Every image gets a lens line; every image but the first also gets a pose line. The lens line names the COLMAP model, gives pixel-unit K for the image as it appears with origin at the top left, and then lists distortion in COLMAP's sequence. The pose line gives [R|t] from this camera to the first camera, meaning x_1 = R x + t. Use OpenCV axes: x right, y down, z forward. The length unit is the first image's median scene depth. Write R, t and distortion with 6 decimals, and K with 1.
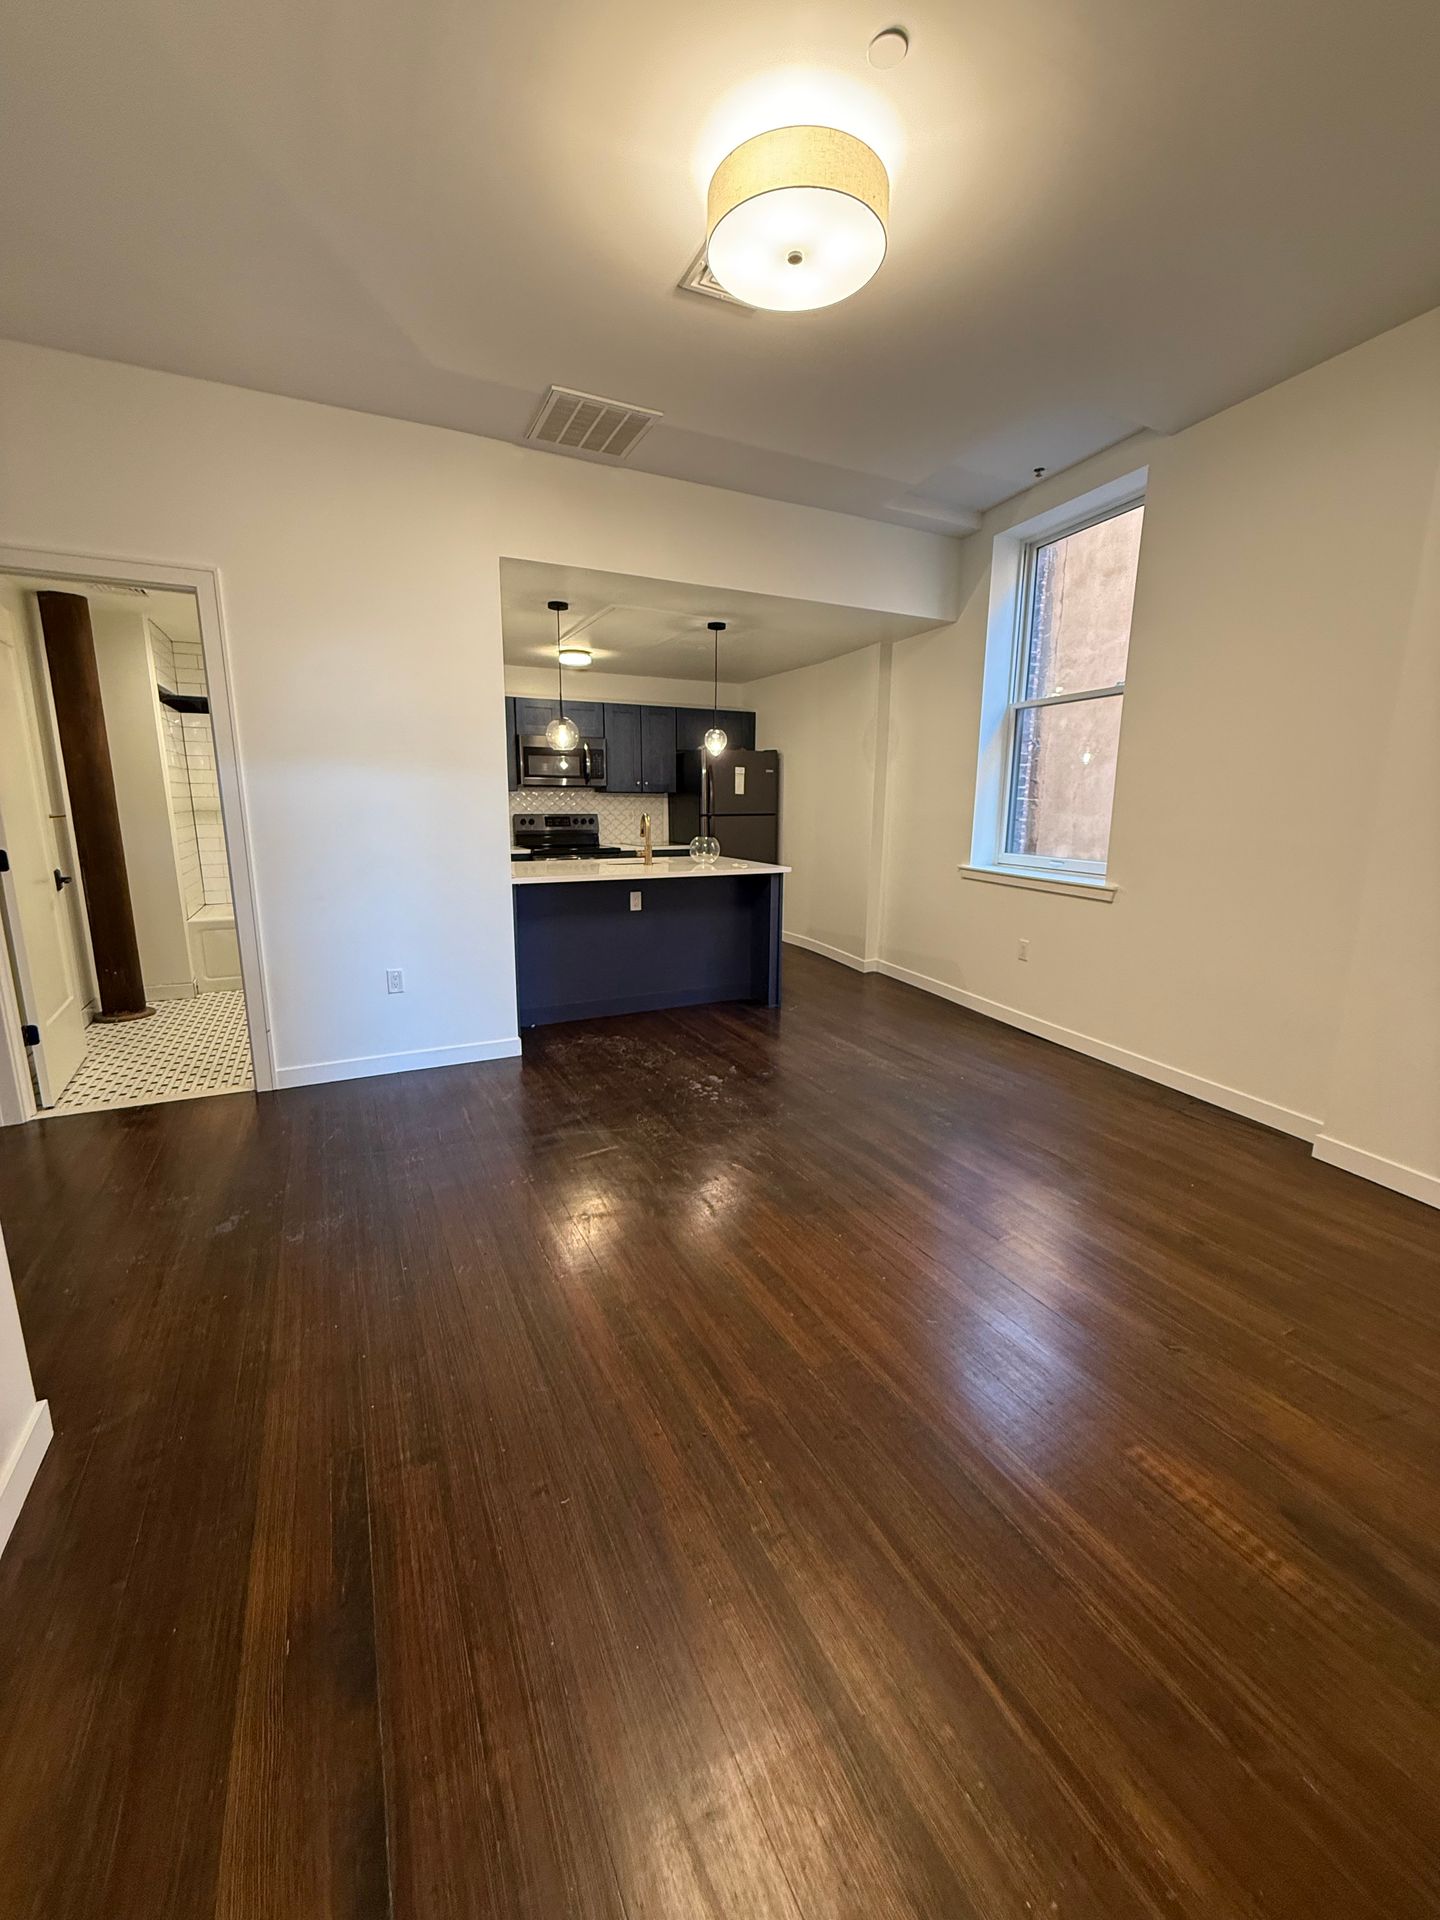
lens RADIAL K [[770.1, 0, 721.4], [0, 770.1, 957.8], [0, 0, 1]] dist [0.000657, -0.000005]
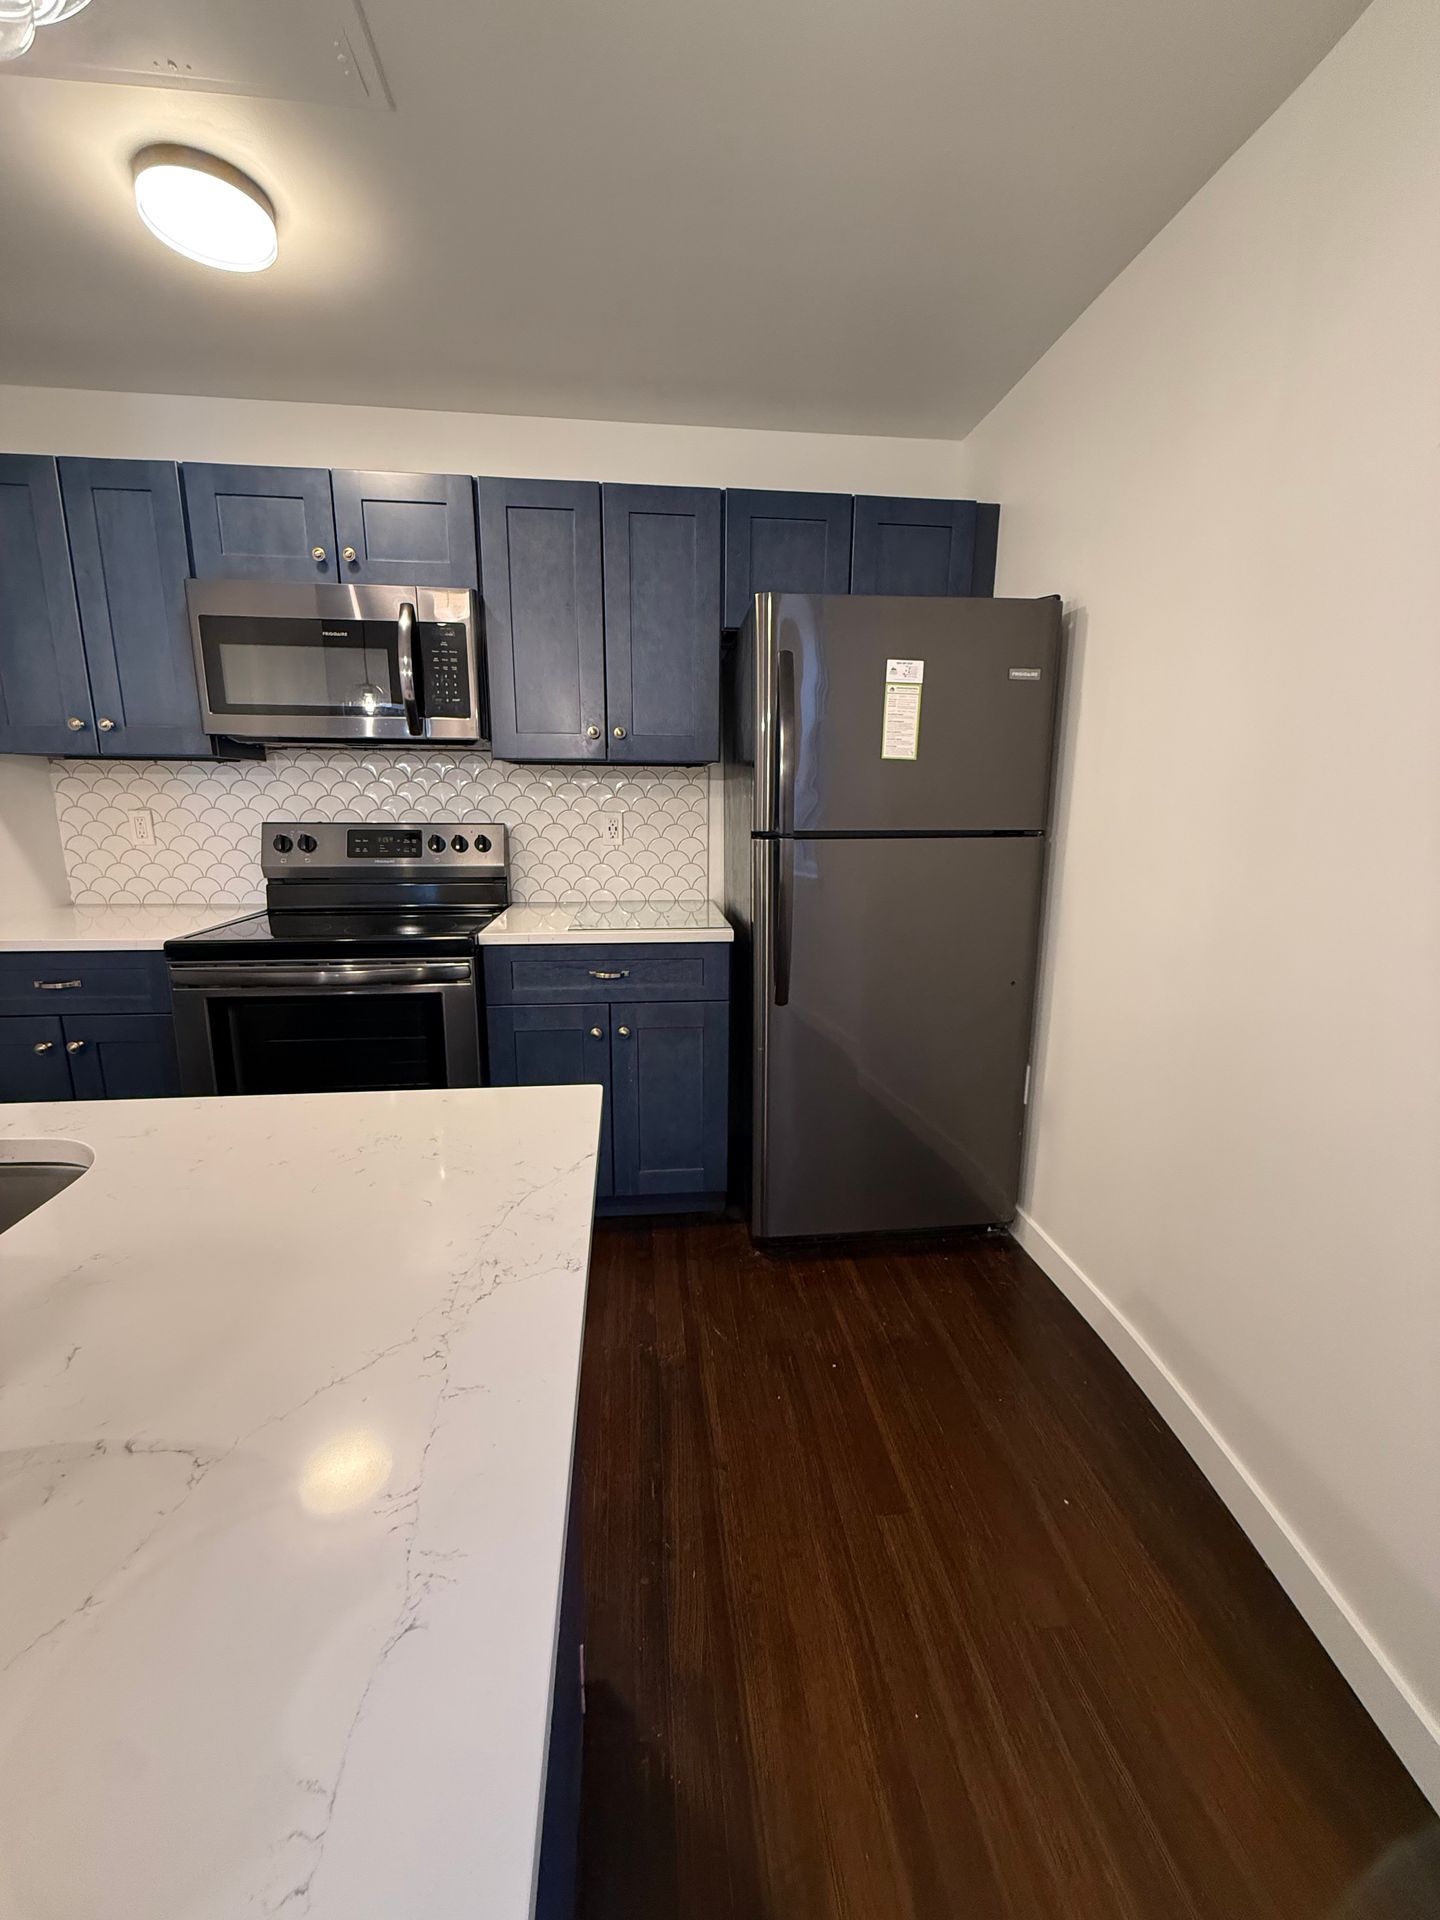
lens RADIAL K [[770.1, 0, 709.1], [0, 770.1, 952.8], [0, 0, 1]] dist [0.000657, -0.000005]
pose [[0.926668, 0.073828, -0.368558, 0.065896], [-0.076522, 0.997041, 0.007323, -0.137632], [0.368008, 0.021417, 0.929576, 0.708442]]
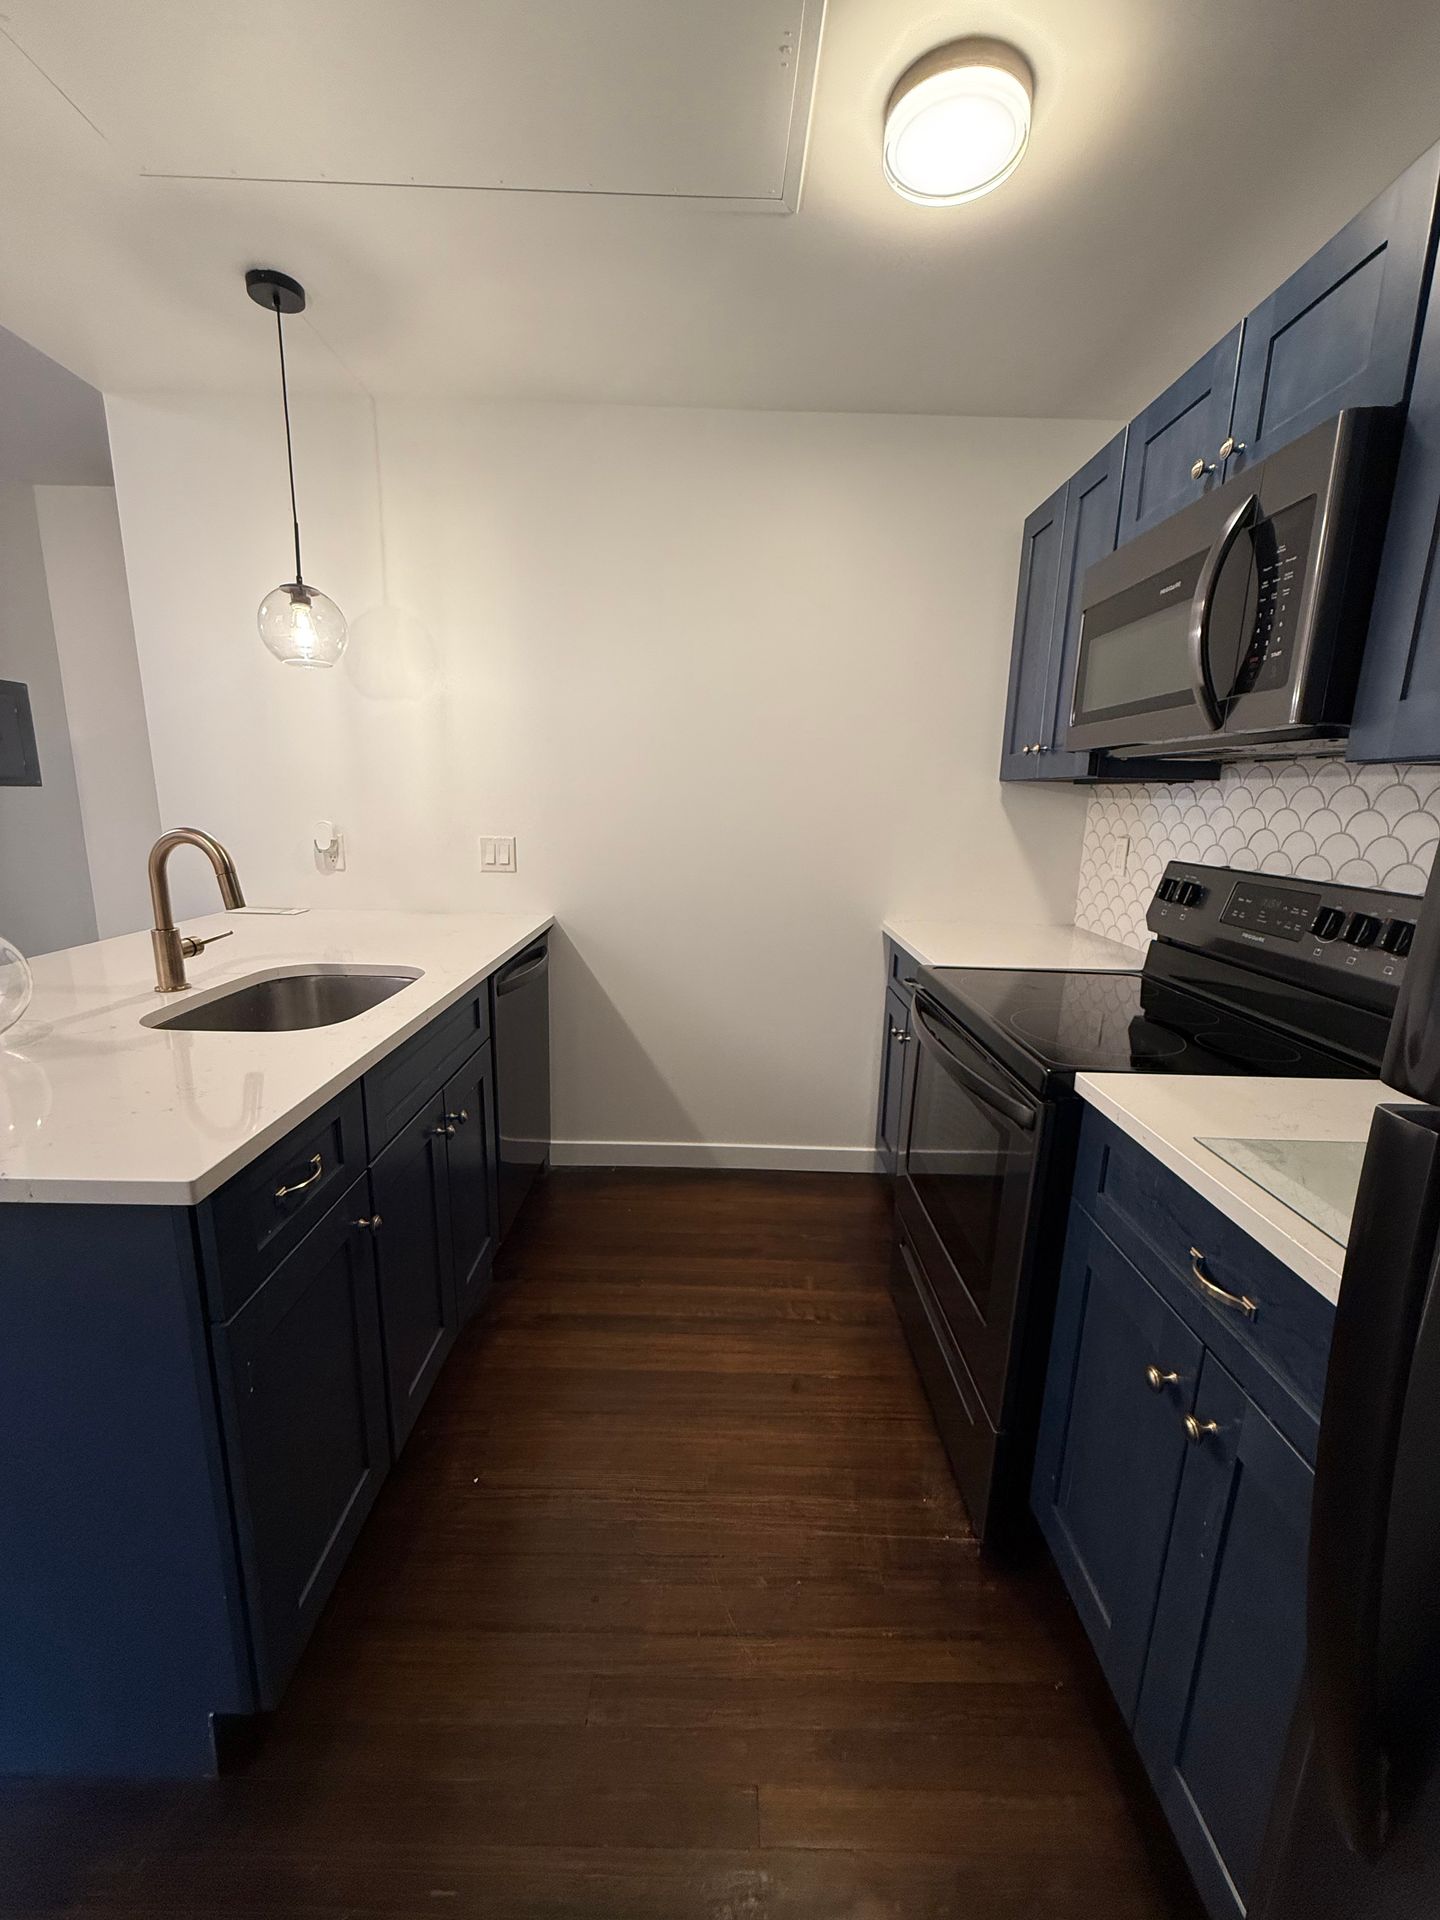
lens RADIAL K [[770.1, 0, 718.0], [0, 770.1, 960.2], [0, 0, 1]] dist [0.000657, -0.000005]
pose [[-0.451230, 0.169000, -0.876259, 0.055648], [-0.210808, 0.933930, 0.288679, -0.190153], [0.867151, 0.314983, -0.385790, 0.934386]]
